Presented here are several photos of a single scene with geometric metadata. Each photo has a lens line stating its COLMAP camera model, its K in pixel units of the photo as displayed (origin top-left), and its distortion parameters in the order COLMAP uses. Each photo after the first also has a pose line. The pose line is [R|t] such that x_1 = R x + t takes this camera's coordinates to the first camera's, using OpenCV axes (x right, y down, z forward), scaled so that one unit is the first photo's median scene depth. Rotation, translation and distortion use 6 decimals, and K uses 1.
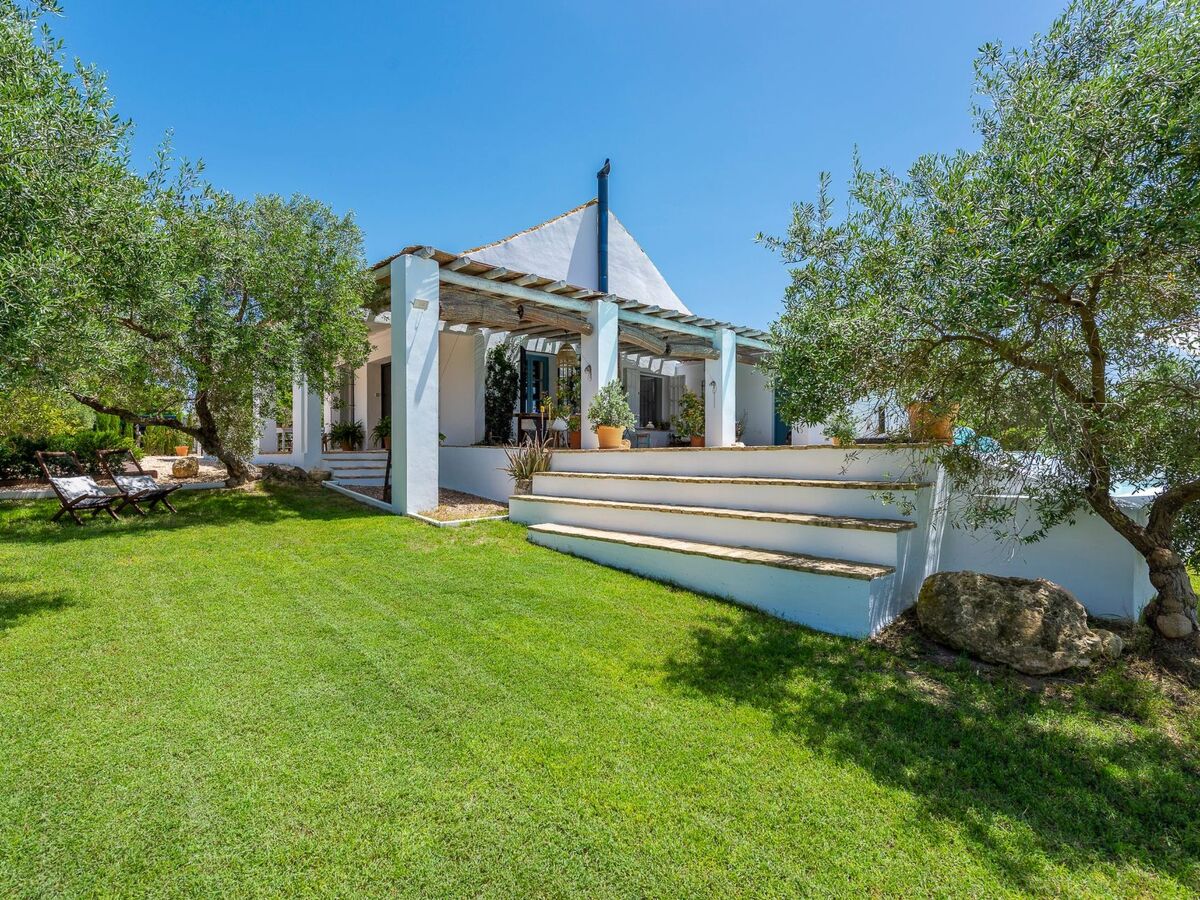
lens RADIAL K [[588.1, 0, 602.2], [0, 588.1, 455.5], [0, 0, 1]] dist [0.012097, -0.001848]
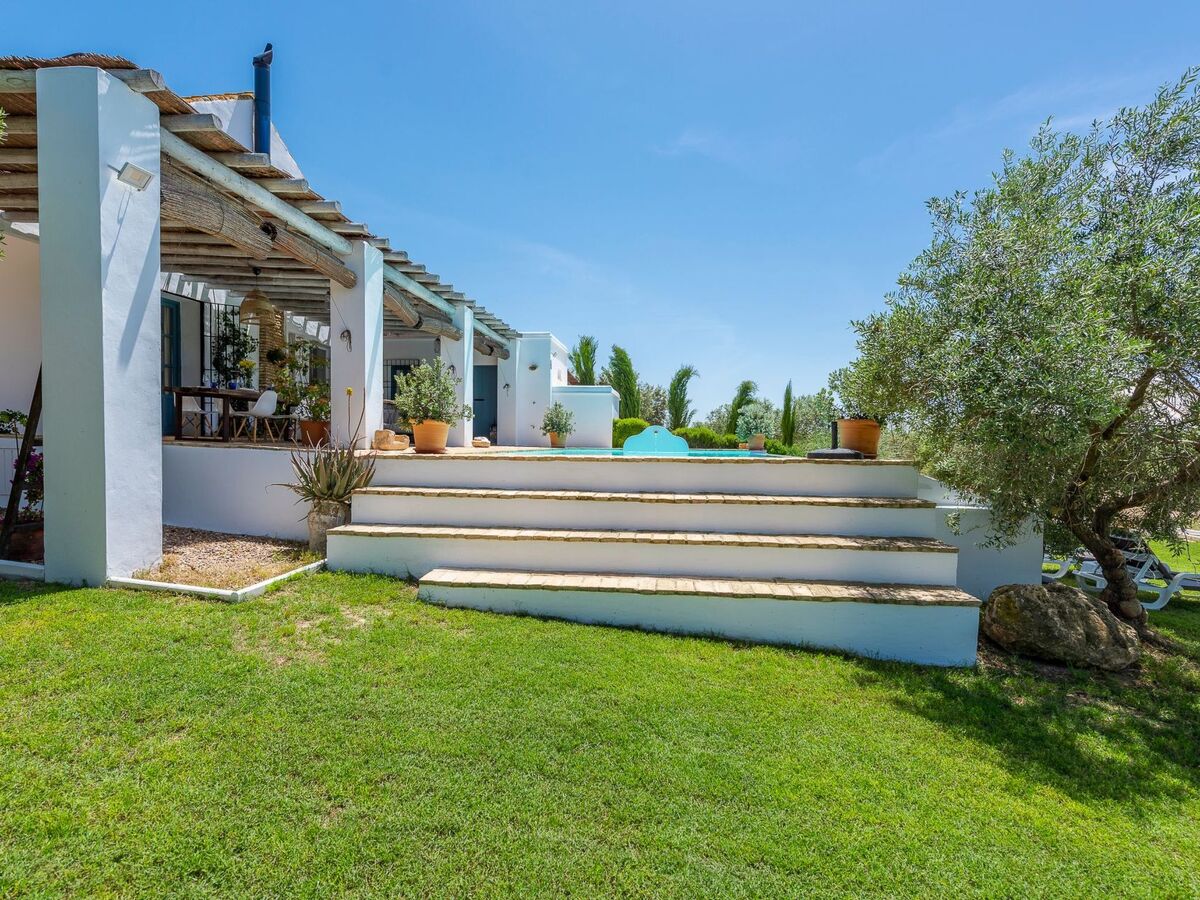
lens RADIAL K [[588.1, 0, 596.9], [0, 588.1, 454.5], [0, 0, 1]] dist [0.012097, -0.001848]
pose [[0.759164, -0.004403, 0.650884, -0.263905], [-0.013844, 0.999642, 0.022910, -0.022666], [-0.650752, -0.026403, 0.758831, 0.256747]]
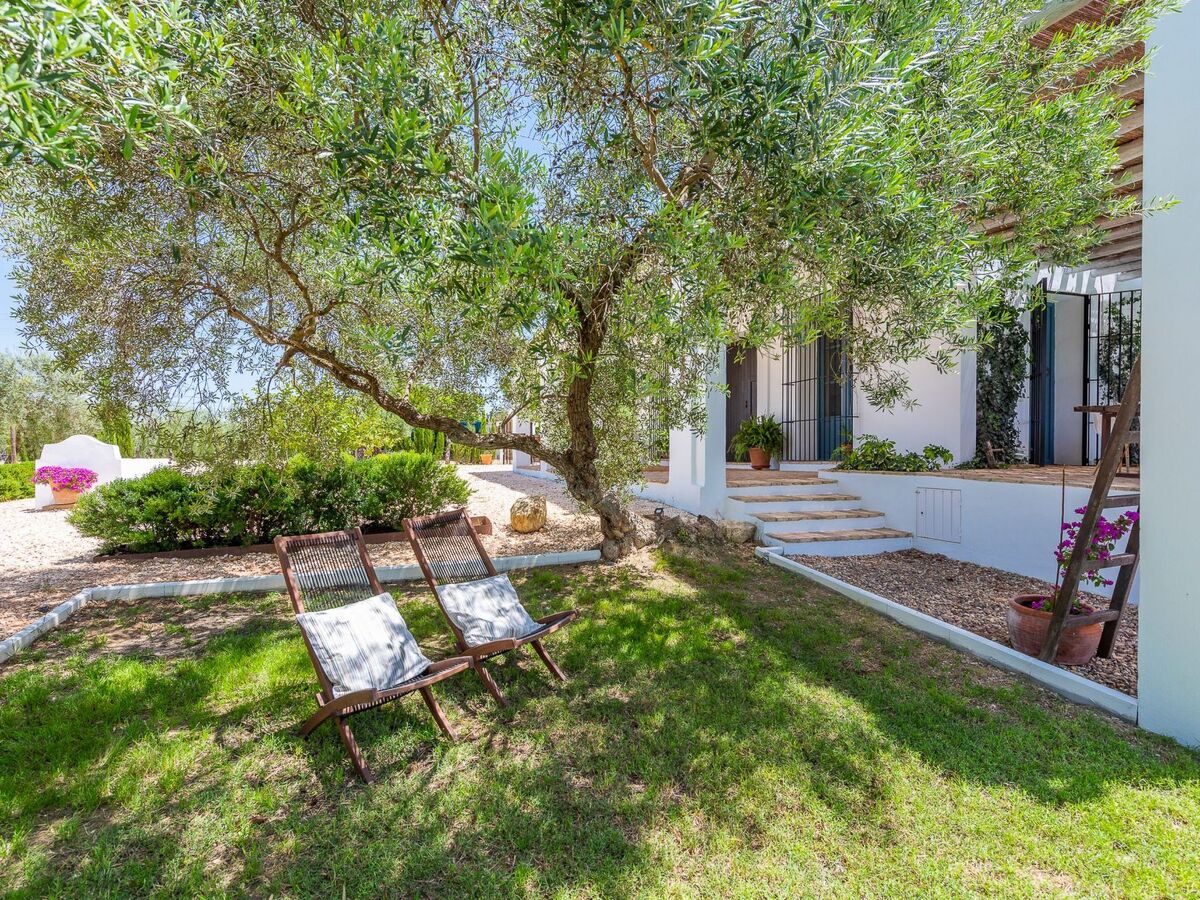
lens RADIAL K [[588.1, 0, 602.7], [0, 588.1, 453.3], [0, 0, 1]] dist [0.012097, -0.001848]
pose [[0.922172, -0.001338, -0.386777, -0.414459], [0.001490, 0.999999, 0.000095, -0.040410], [0.386777, -0.000664, 0.922173, 0.492773]]
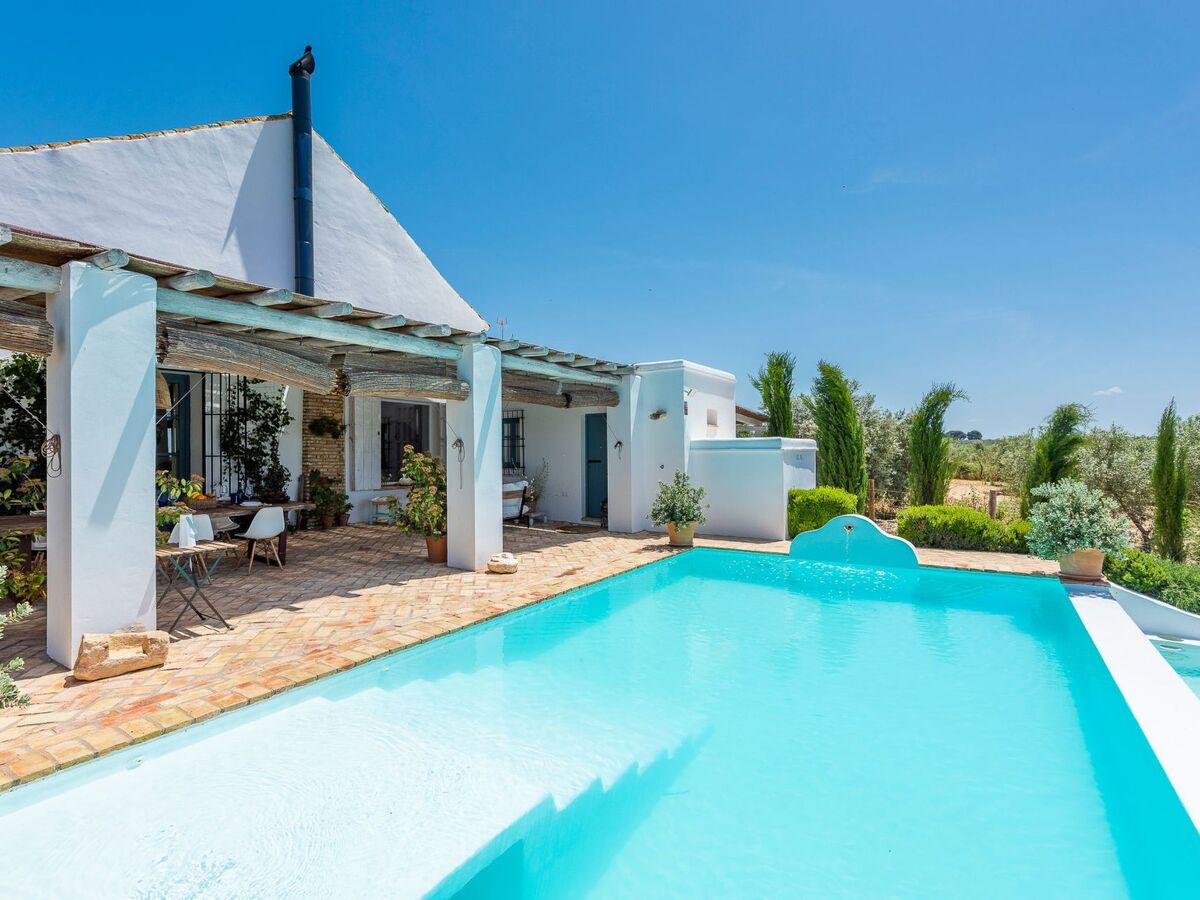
lens RADIAL K [[588.1, 0, 598.7], [0, 588.1, 447.6], [0, 0, 1]] dist [0.012097, -0.001848]
pose [[0.966232, -0.008225, 0.257544, 0.217105], [0.010198, 0.999928, -0.006327, -0.141693], [-0.257474, 0.008740, 0.966246, 0.555813]]
